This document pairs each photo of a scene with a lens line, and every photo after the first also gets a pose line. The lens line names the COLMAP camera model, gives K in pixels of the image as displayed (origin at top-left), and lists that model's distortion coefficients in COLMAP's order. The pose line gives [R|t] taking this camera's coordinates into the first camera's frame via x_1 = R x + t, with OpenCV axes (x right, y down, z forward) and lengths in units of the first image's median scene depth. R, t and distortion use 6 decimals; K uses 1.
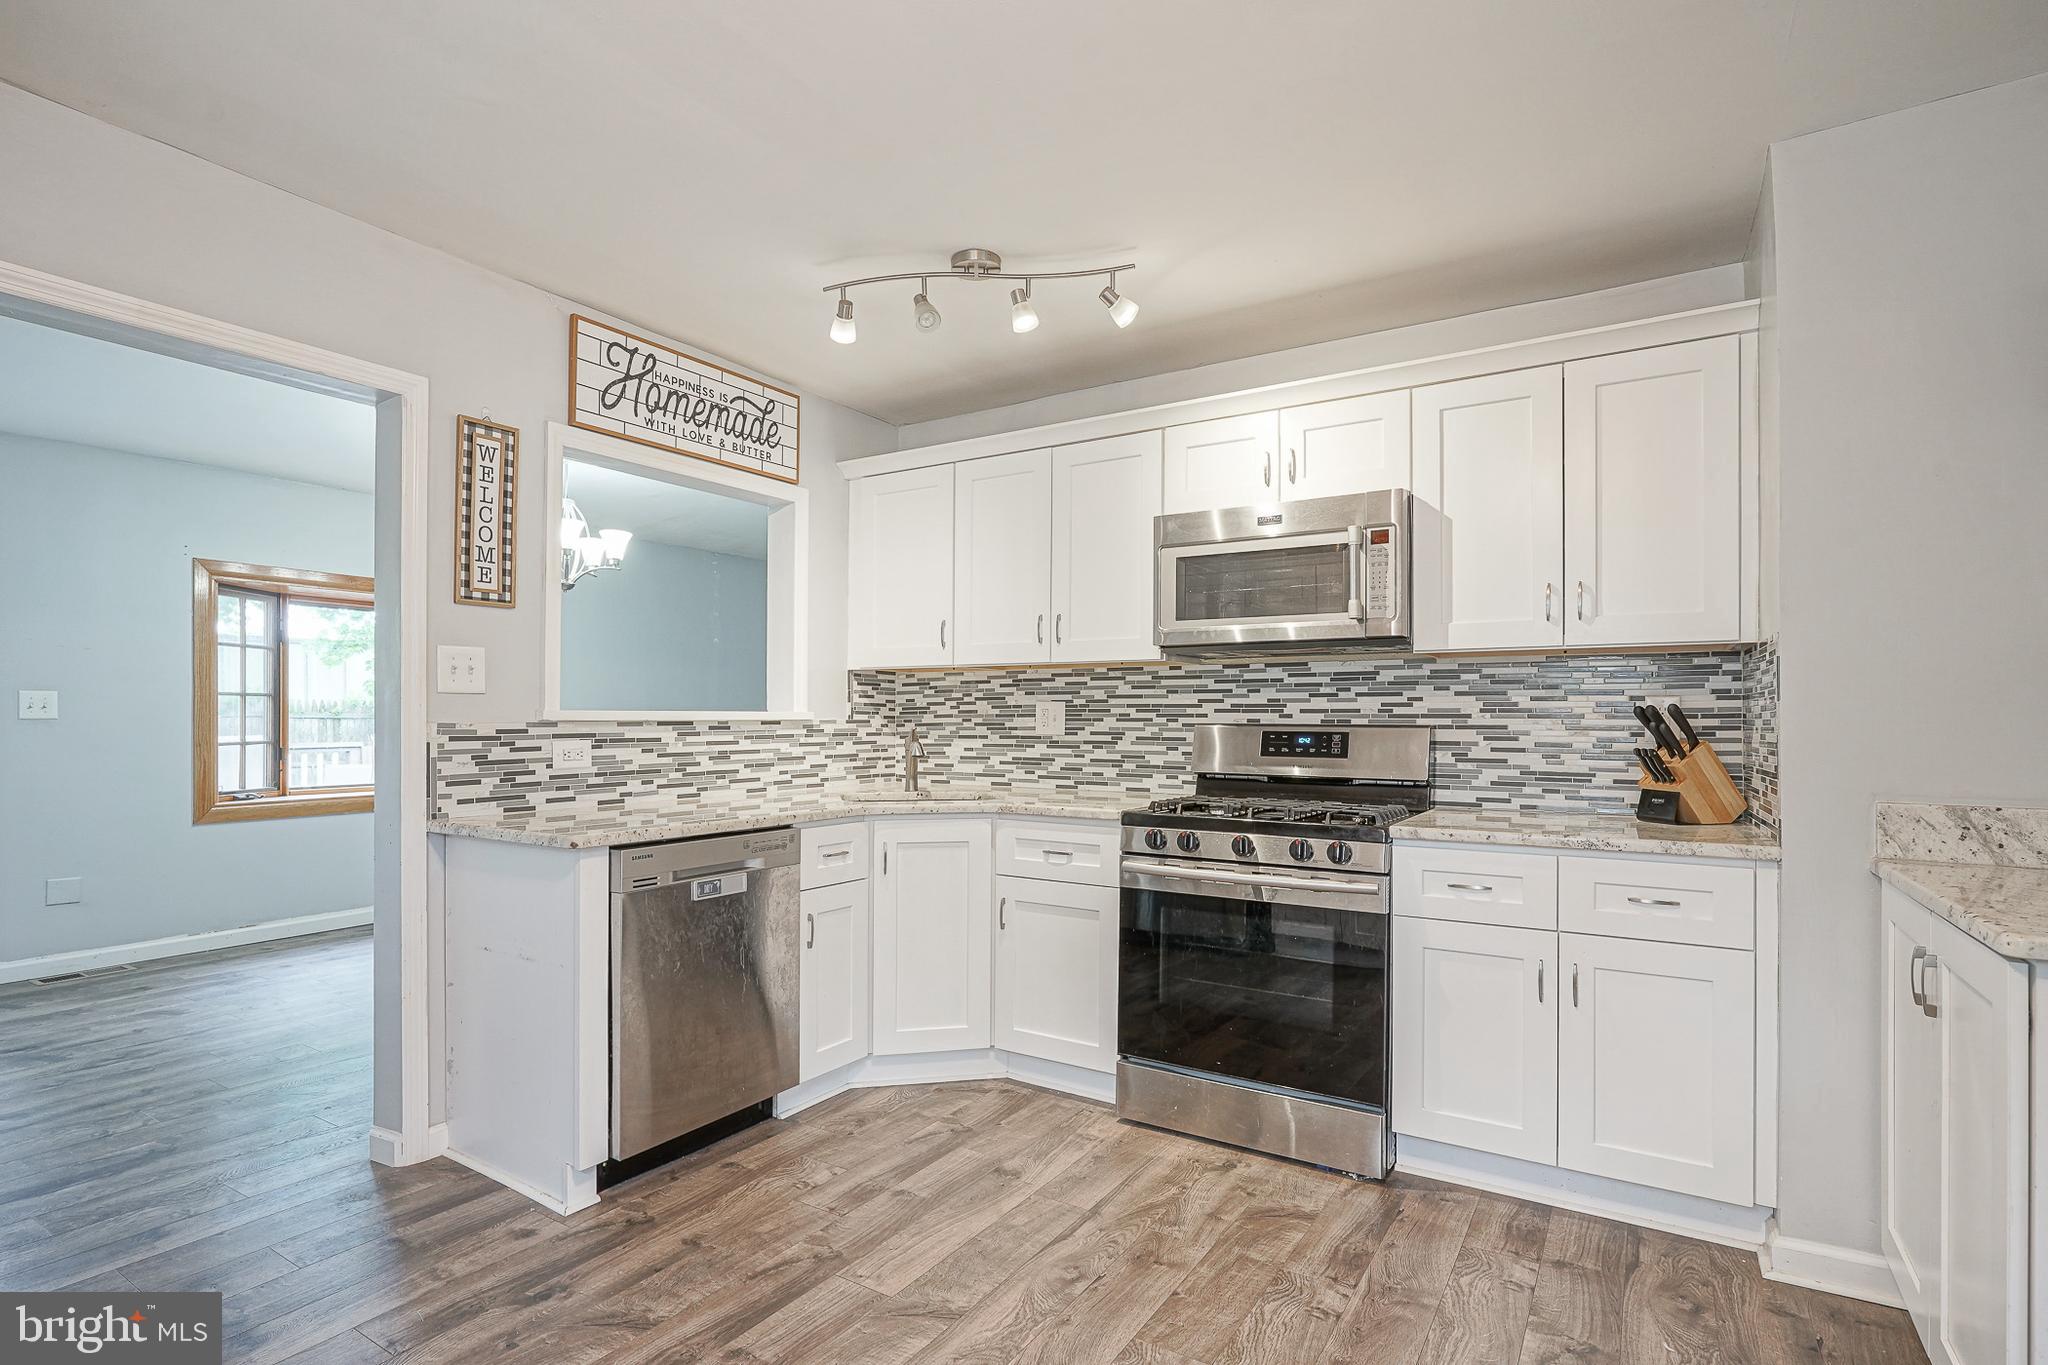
lens RADIAL K [[1020.3, 0, 1025.5], [0, 1020.3, 703.5], [0, 0, 1]] dist [-0.010417, 0.004372]
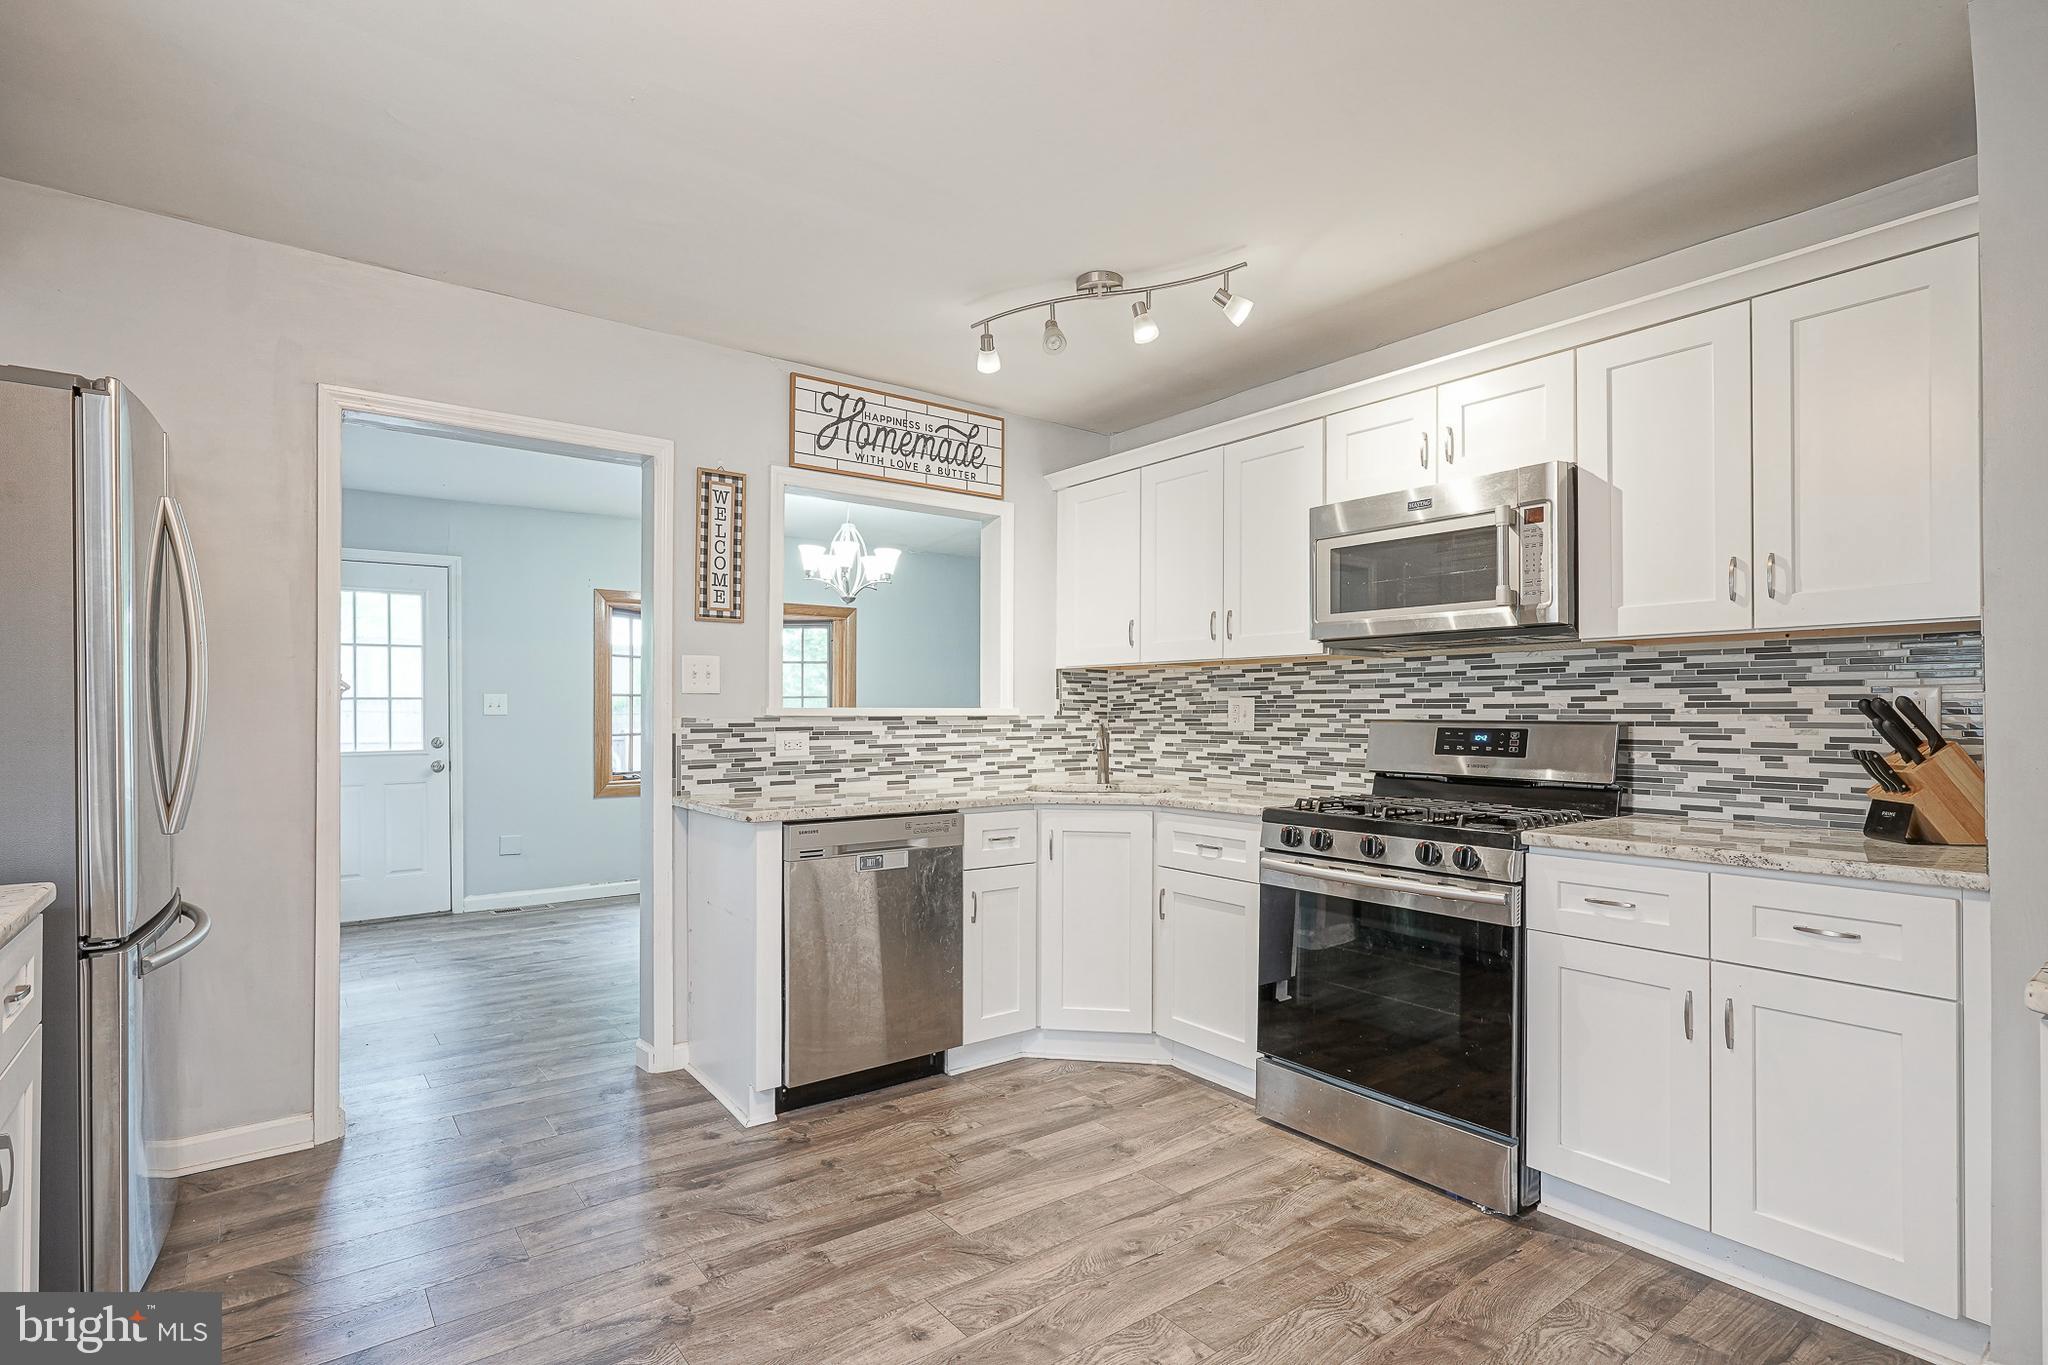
lens RADIAL K [[1020.3, 0, 1030.2], [0, 1020.3, 691.9], [0, 0, 1]] dist [-0.010417, 0.004372]
pose [[0.936994, -0.007793, -0.349257, 0.236743], [0.005186, 0.999951, -0.008401, 0.000130], [0.349306, 0.006061, 0.936989, -0.012564]]
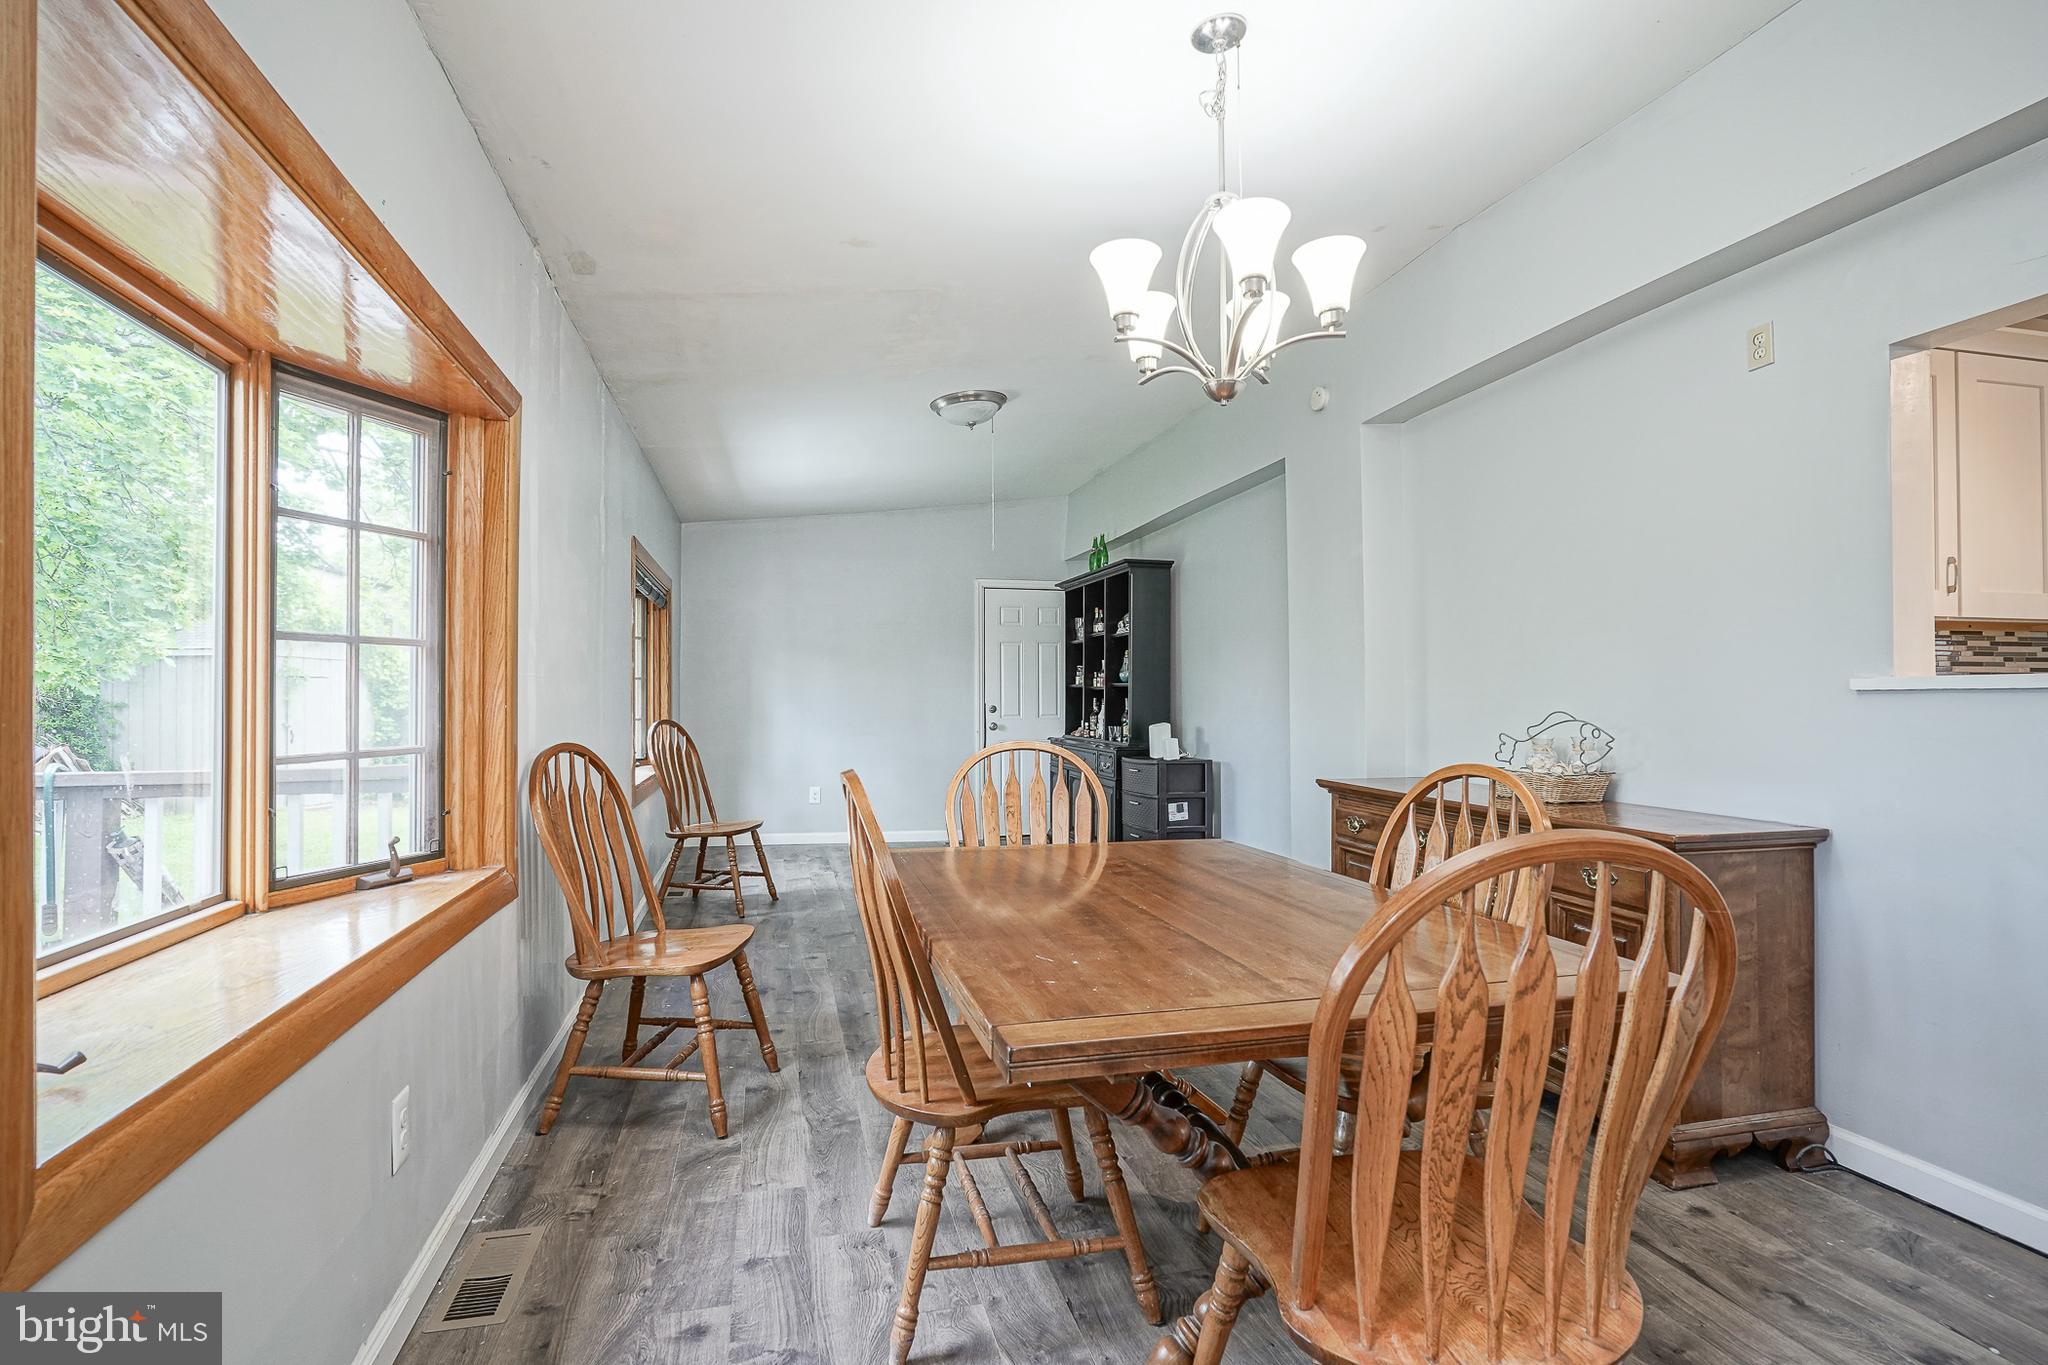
lens RADIAL K [[1020.3, 0, 1026.3], [0, 1020.3, 687.7], [0, 0, 1]] dist [-0.010417, 0.004372]
pose [[0.688940, 0.005243, 0.724800, -1.390254], [-0.004019, 0.999986, -0.003413, 0.025386], [-0.724807, -0.000561, 0.688951, 1.242605]]
